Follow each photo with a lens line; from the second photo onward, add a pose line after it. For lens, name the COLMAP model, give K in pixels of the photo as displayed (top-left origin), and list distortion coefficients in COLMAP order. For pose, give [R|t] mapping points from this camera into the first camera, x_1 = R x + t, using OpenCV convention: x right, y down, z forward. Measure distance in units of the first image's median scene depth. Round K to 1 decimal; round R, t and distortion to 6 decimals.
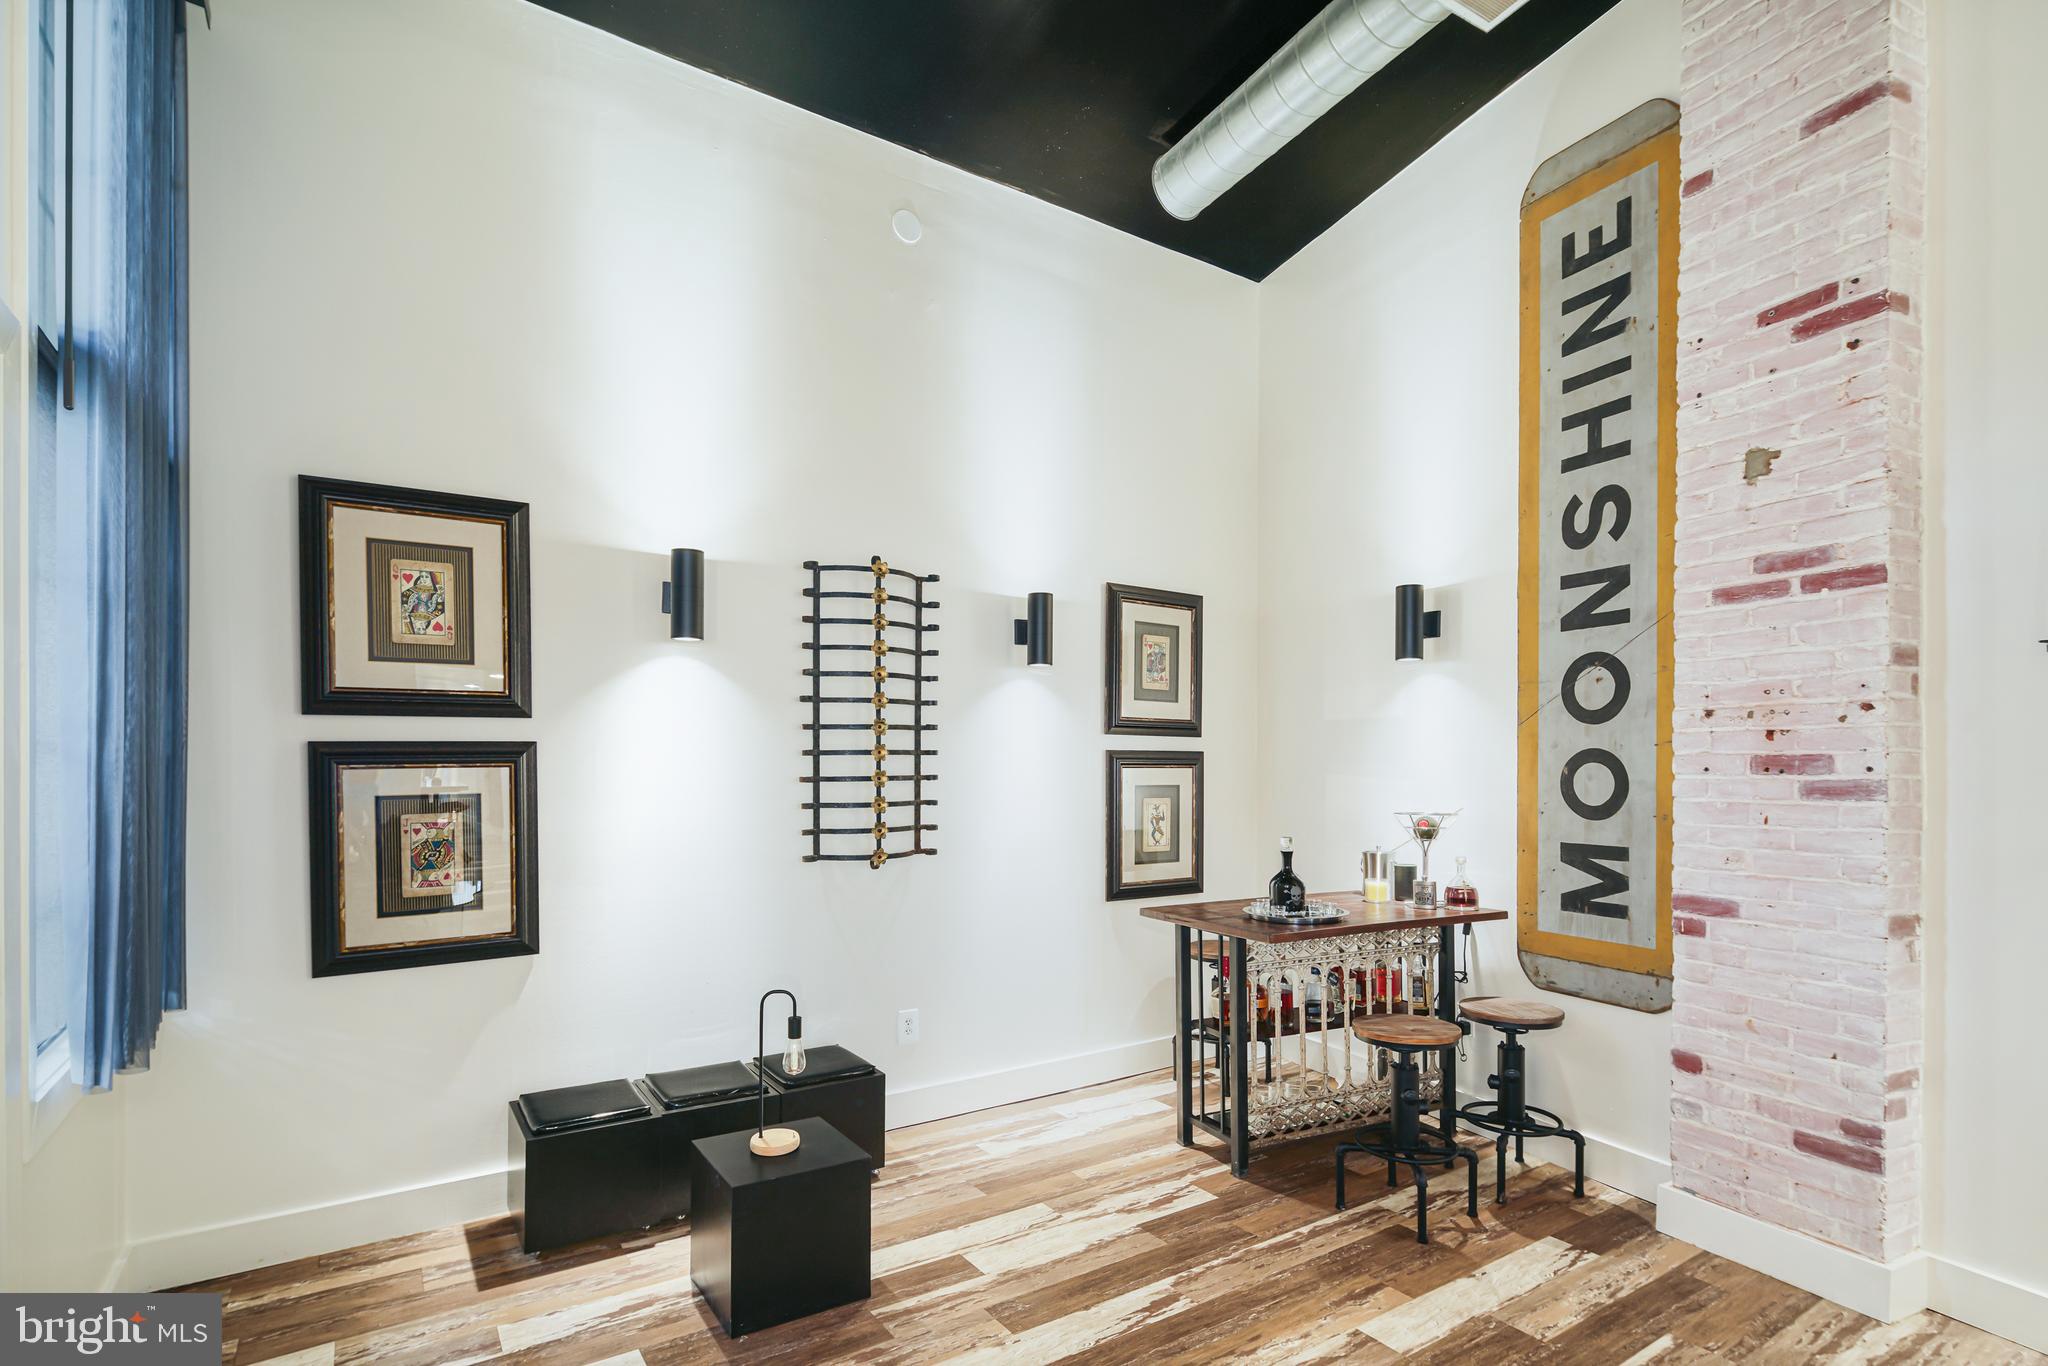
lens RADIAL K [[1014.4, 0, 1022.6], [0, 1014.4, 769.6], [0, 0, 1]] dist [0.000858, -0.000682]
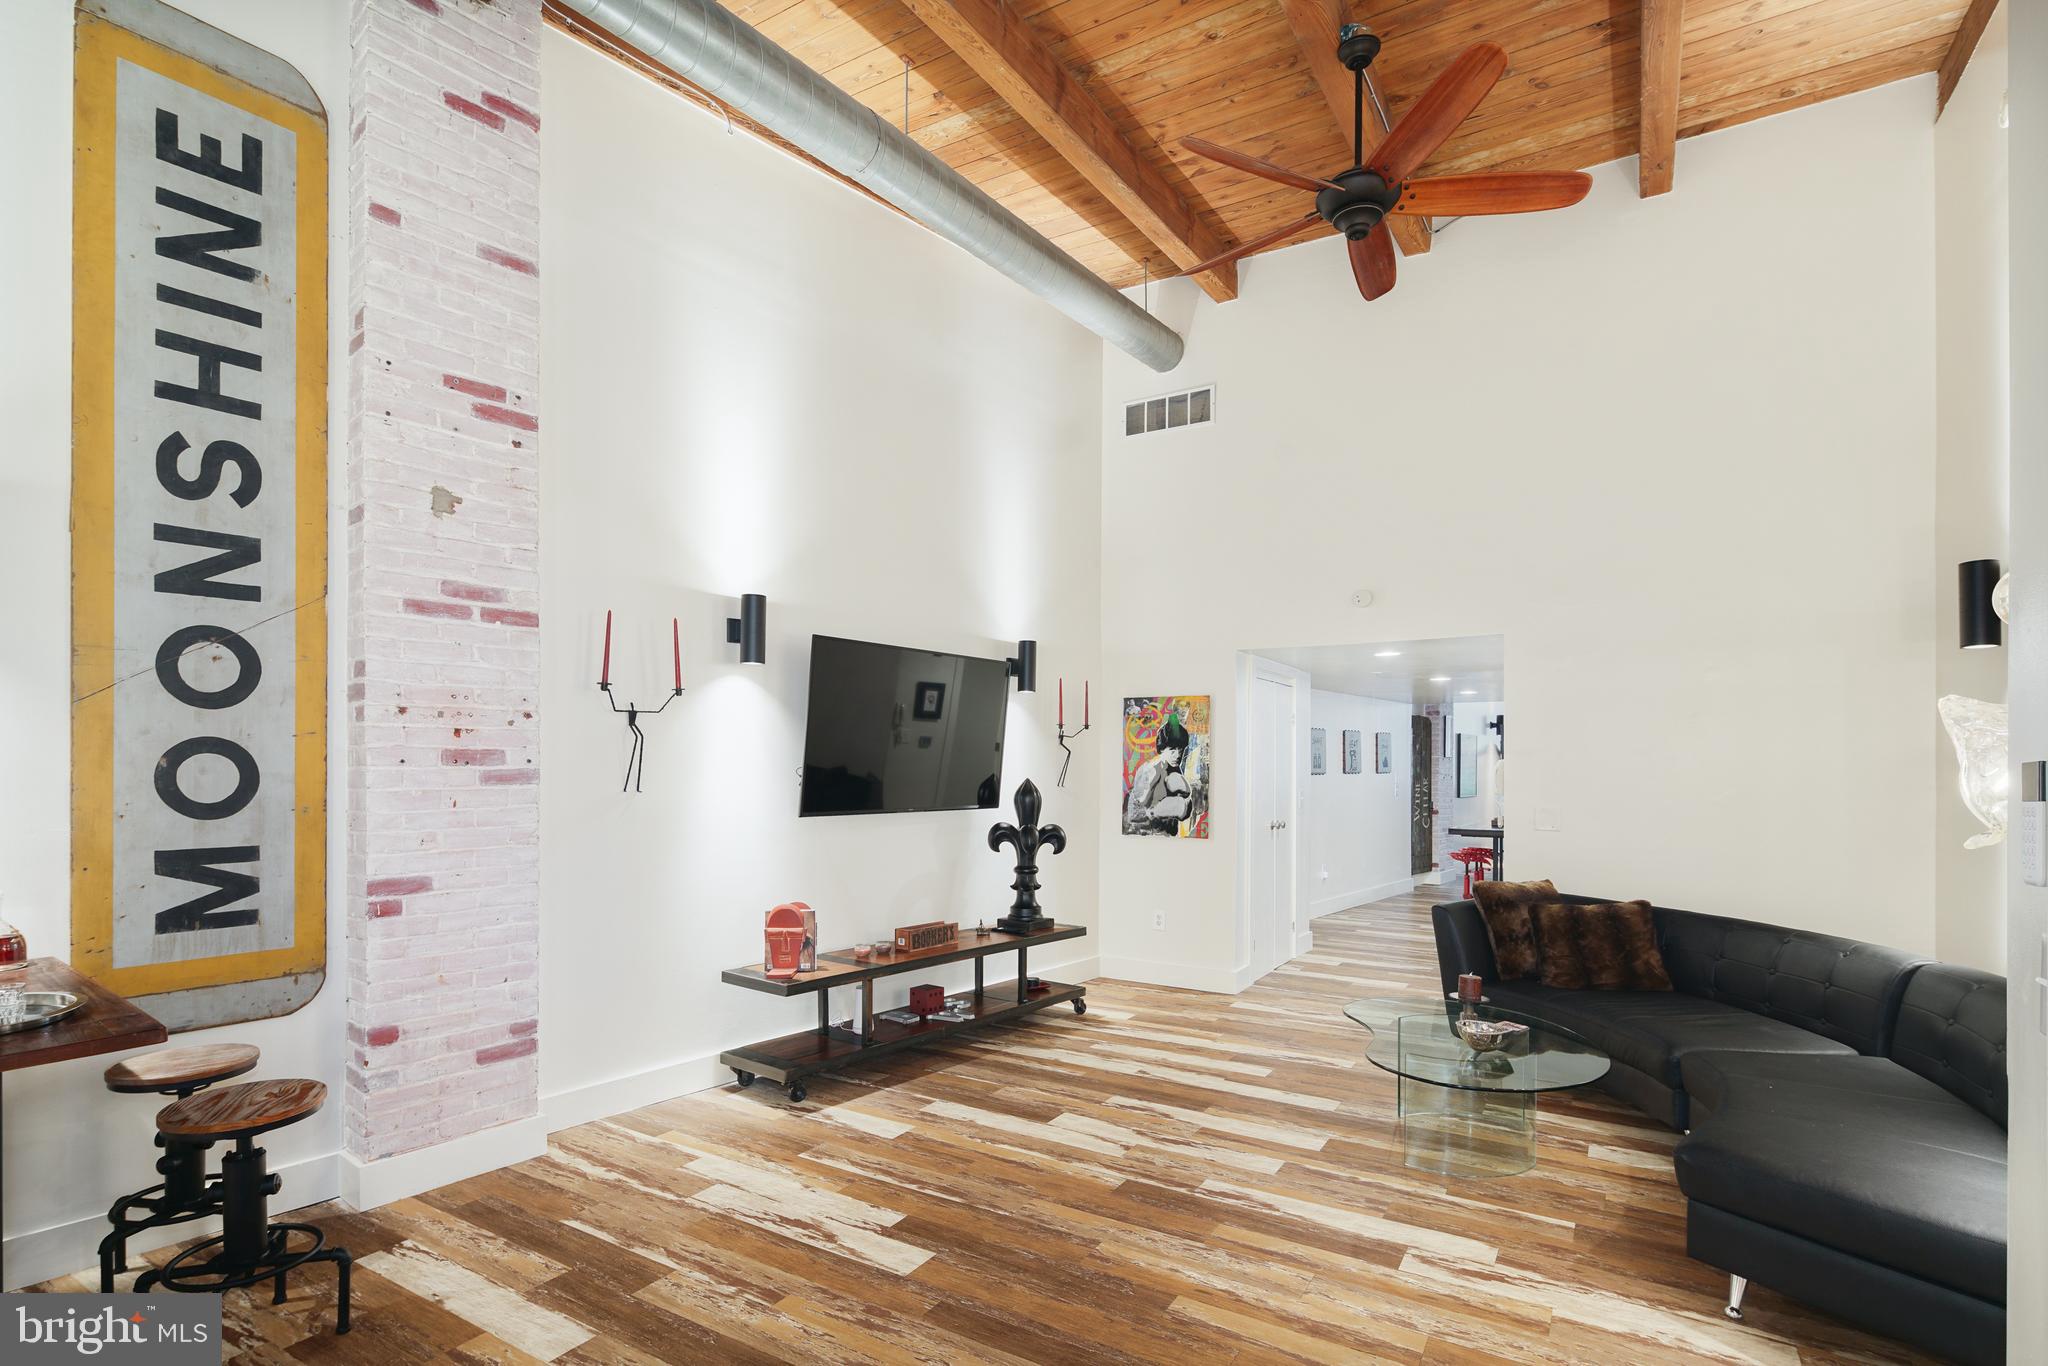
lens RADIAL K [[1042.5, 0, 1020.8], [0, 1042.5, 758.8], [0, 0, 1]] dist [0.002680, -0.000400]
pose [[-0.444593, -0.001856, 0.895731, -0.592289], [-0.003108, 0.999995, 0.000530, -0.005149], [-0.895727, -0.002549, -0.444596, 0.845349]]
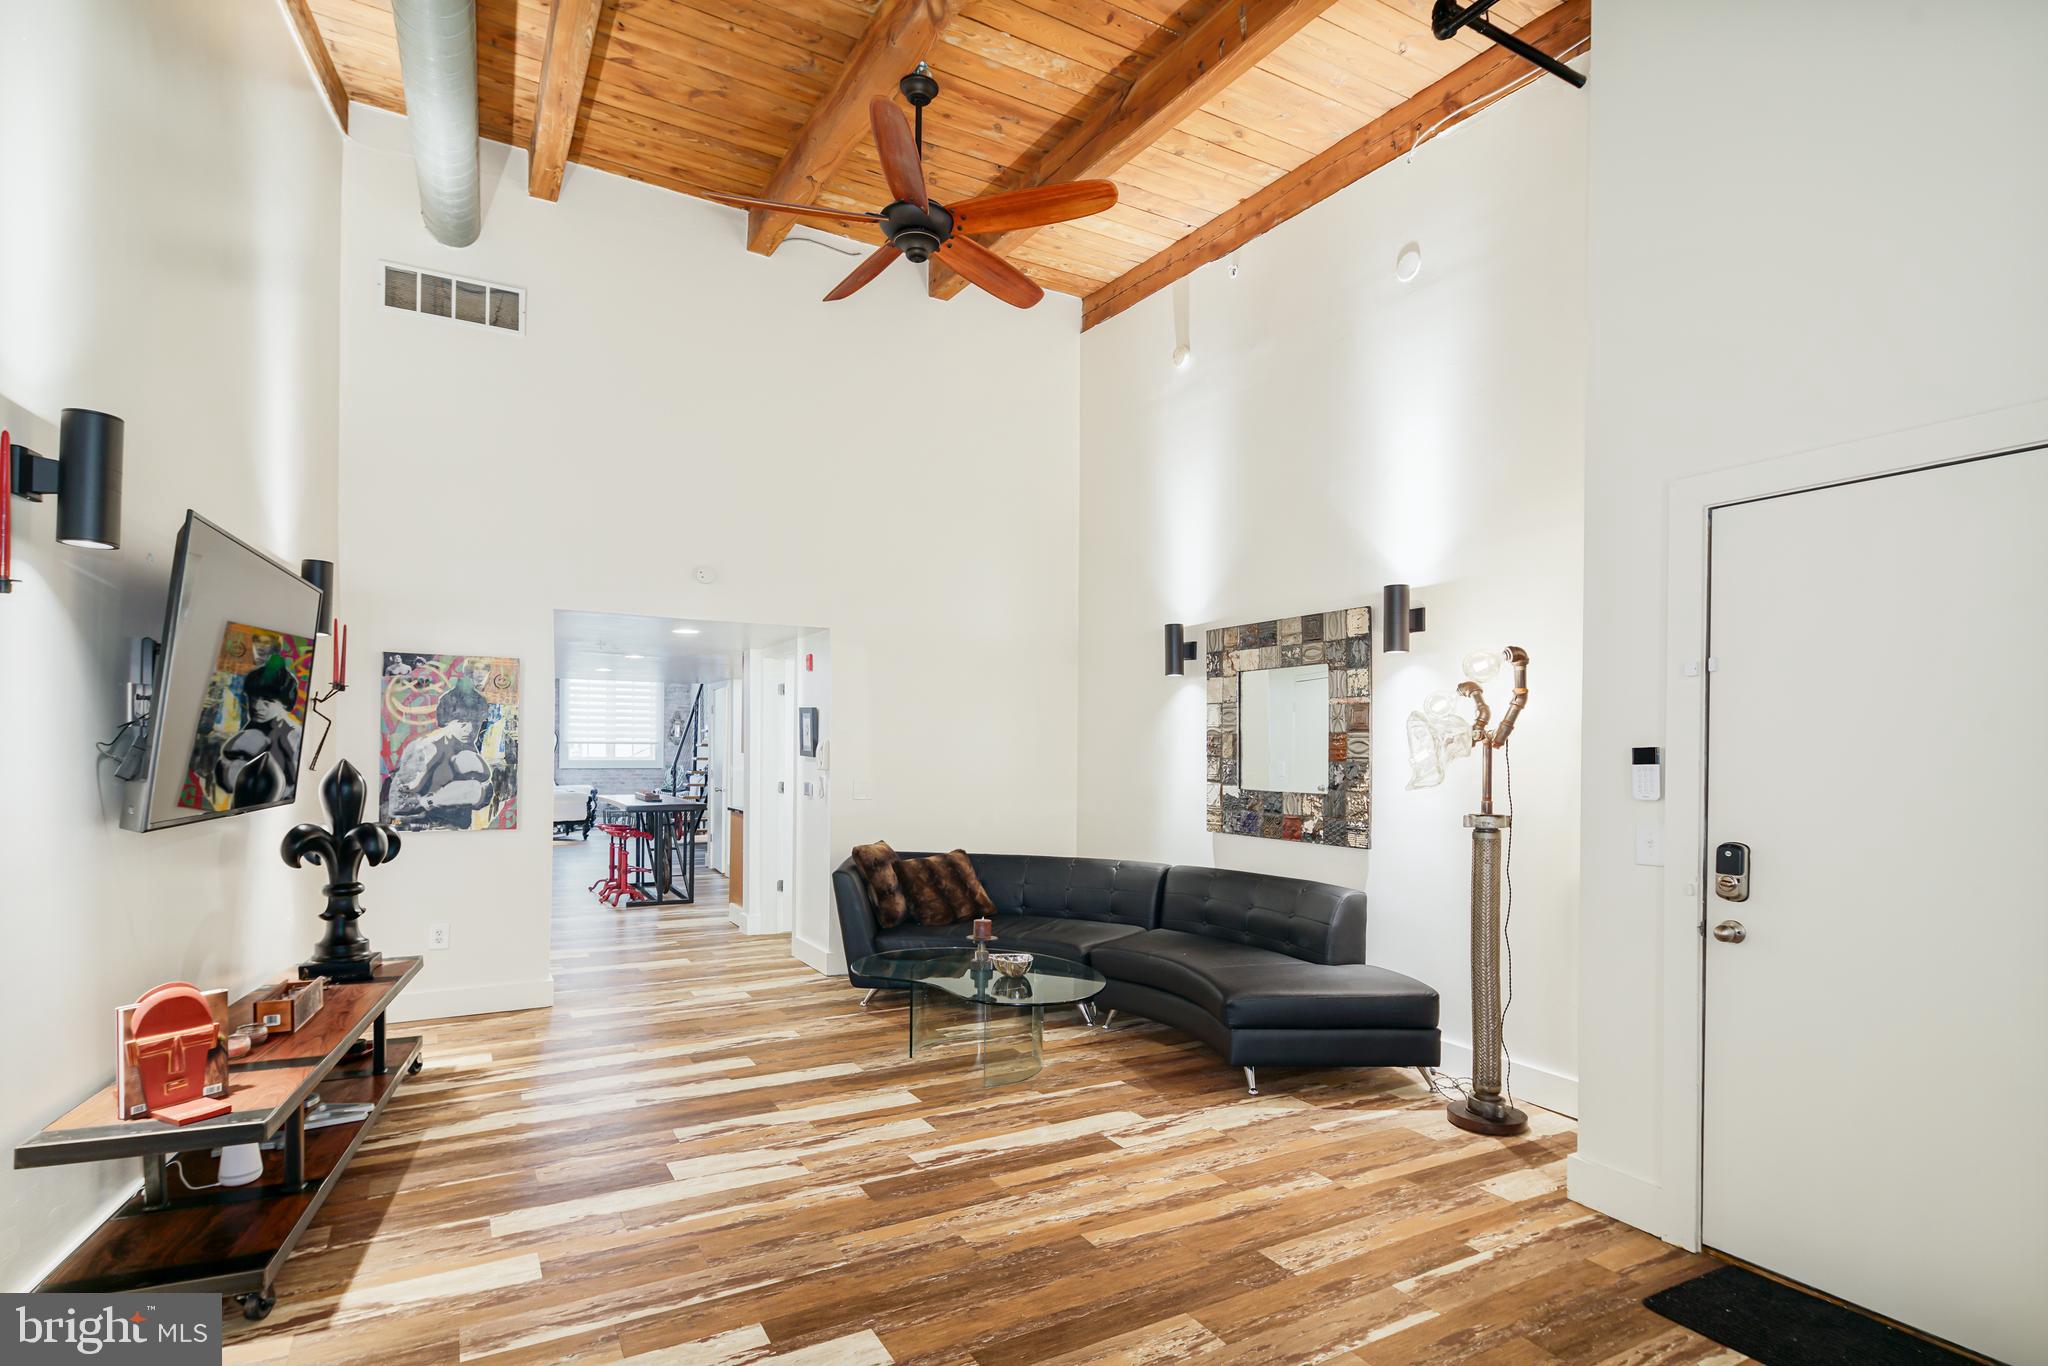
lens RADIAL K [[1002.5, 0, 1078.4], [0, 1002.5, 747.2], [0, 0, 1]] dist [0.001031, -0.000353]
pose [[-0.999742, -0.013495, 0.018268, 0.126982], [-0.013464, 0.999908, 0.001805, 0.001219], [-0.018291, 0.001559, -0.999831, 1.247994]]
